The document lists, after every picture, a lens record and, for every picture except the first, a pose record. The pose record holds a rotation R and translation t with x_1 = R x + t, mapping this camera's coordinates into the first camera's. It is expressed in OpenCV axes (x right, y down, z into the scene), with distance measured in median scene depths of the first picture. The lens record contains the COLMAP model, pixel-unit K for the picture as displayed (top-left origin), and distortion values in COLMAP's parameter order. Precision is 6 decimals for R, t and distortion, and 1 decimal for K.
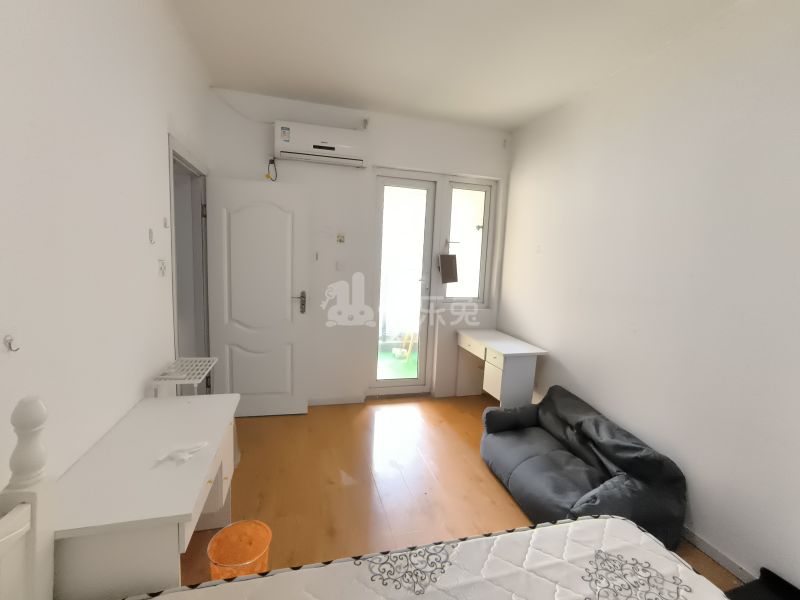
lens RADIAL K [[366.5, 0, 403.3], [0, 366.5, 298.7], [0, 0, 1]] dist [-0.013791, 0.007192]
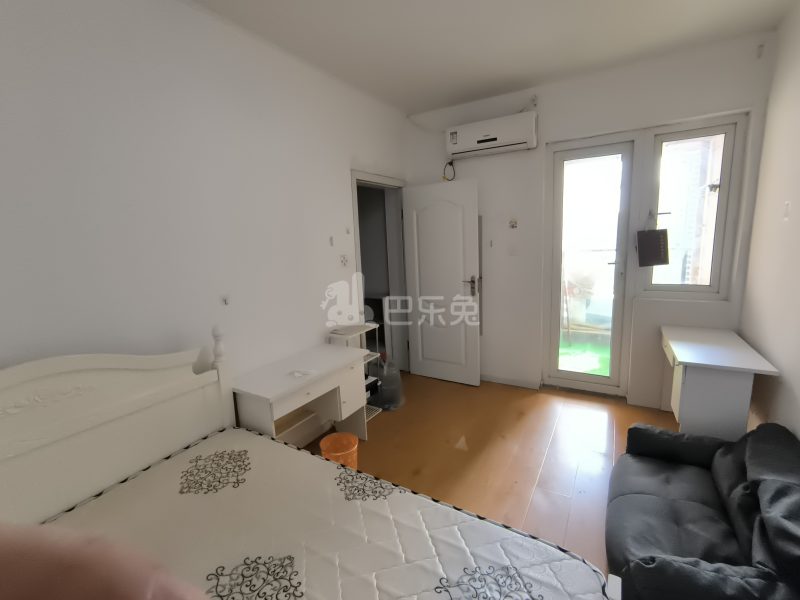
lens RADIAL K [[366.5, 0, 399.2], [0, 366.5, 299.4], [0, 0, 1]] dist [-0.013791, 0.007192]
pose [[0.681786, 0.051989, -0.729702, 0.374324], [-0.013652, 0.998202, 0.058363, -0.010585], [0.731424, -0.029829, 0.681270, 0.072124]]
